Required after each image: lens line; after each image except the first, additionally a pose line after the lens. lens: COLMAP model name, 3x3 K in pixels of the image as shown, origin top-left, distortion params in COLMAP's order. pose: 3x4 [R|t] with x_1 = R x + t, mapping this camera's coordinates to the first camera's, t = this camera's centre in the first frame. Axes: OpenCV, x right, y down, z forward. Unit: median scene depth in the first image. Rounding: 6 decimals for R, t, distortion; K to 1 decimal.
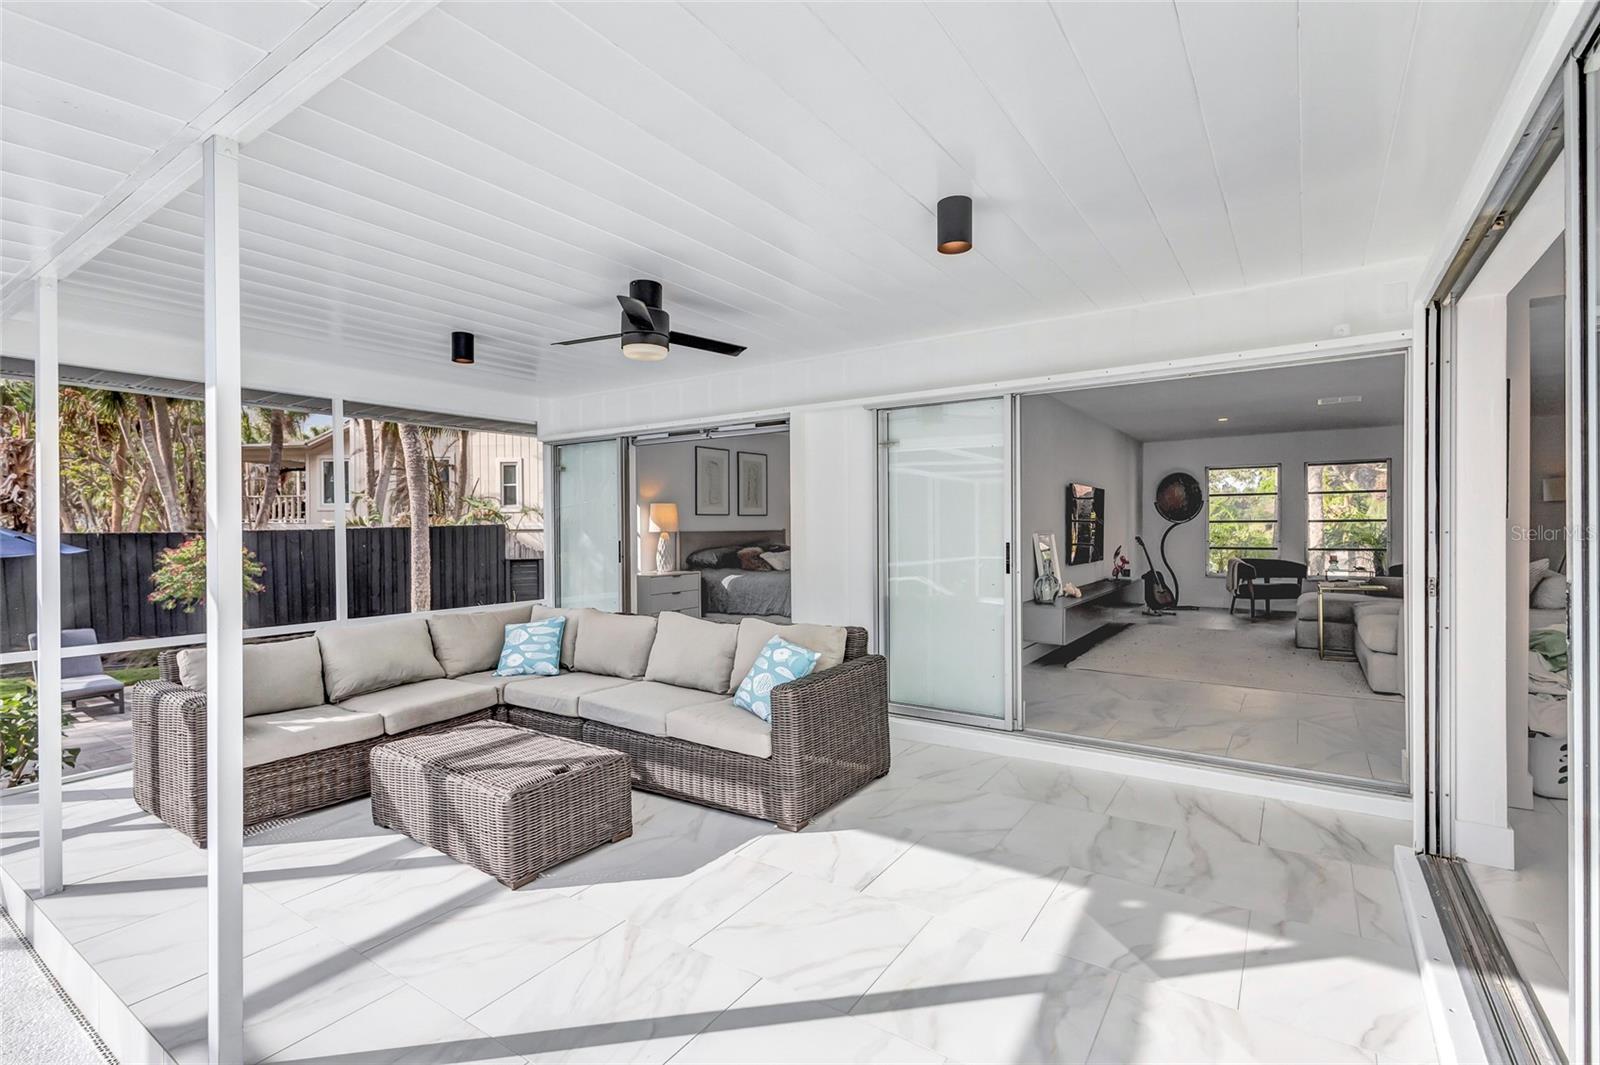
lens RADIAL K [[748.0, 0, 795.1], [0, 748.0, 533.6], [0, 0, 1]] dist [-0.000425, -0.000331]
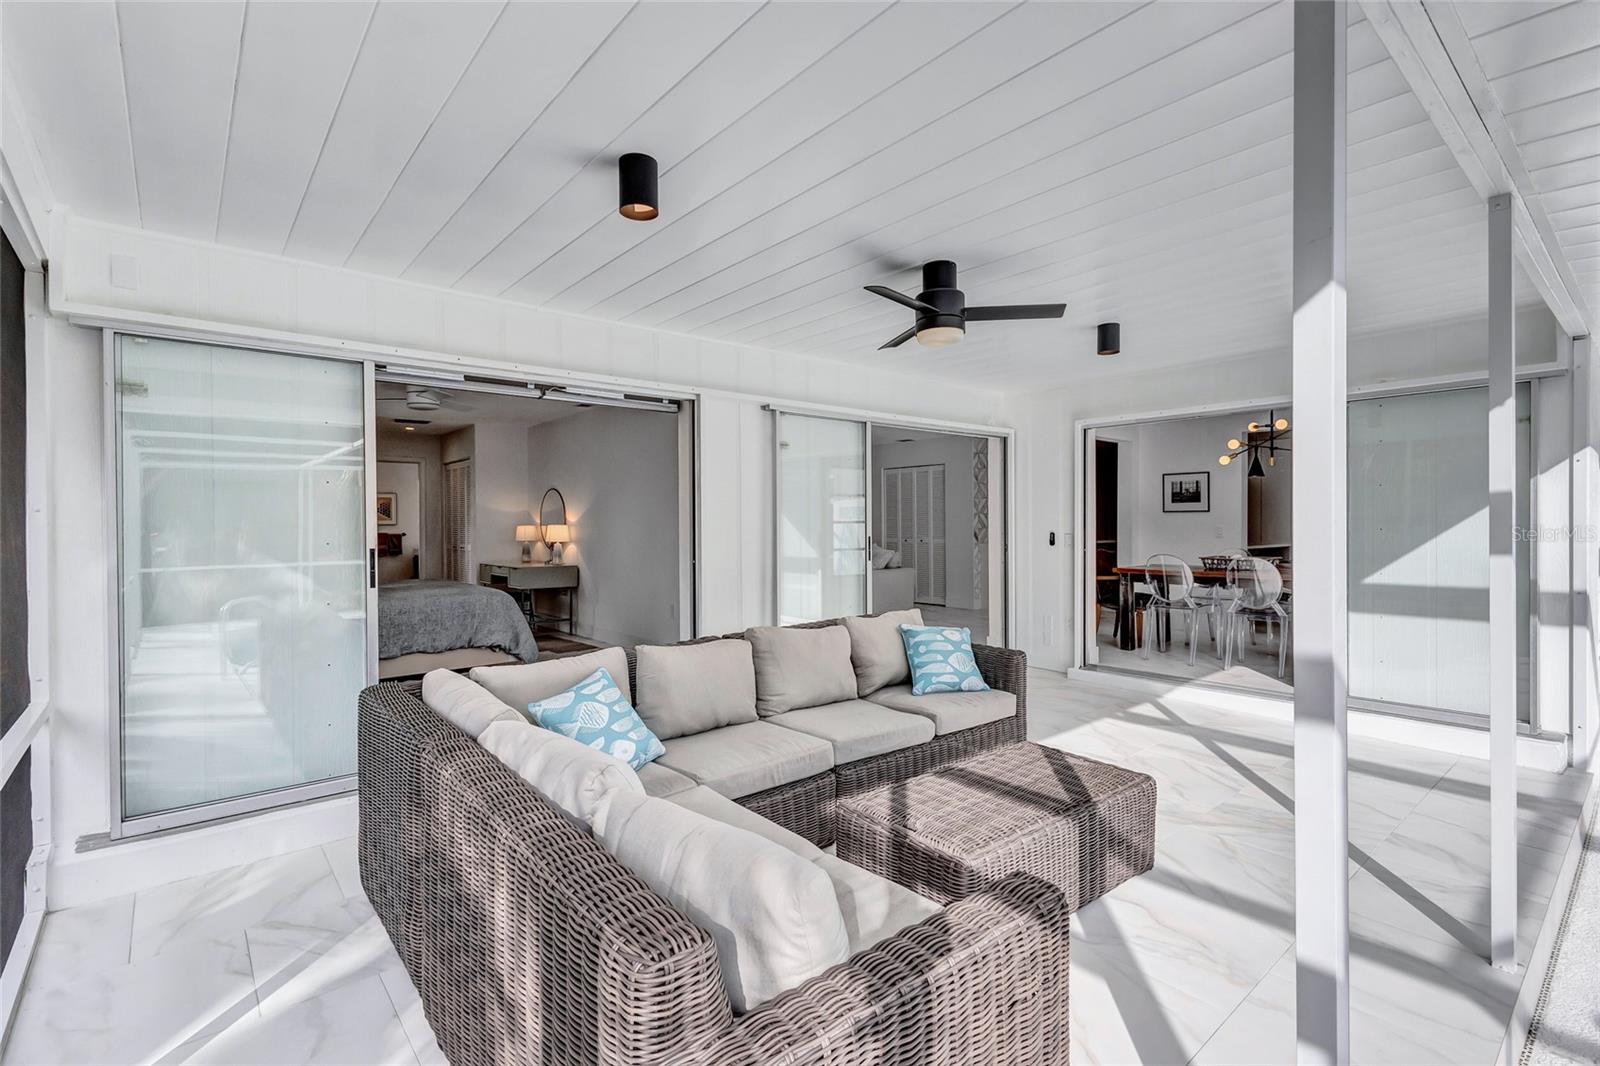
lens RADIAL K [[748.0, 0, 806.8], [0, 748.0, 526.7], [0, 0, 1]] dist [-0.000425, -0.000331]
pose [[0.254298, 0.003951, 0.967118, -0.873722], [0.018360, 0.999792, -0.008912, 0.004881], [-0.966952, 0.020023, 0.254172, 0.696641]]
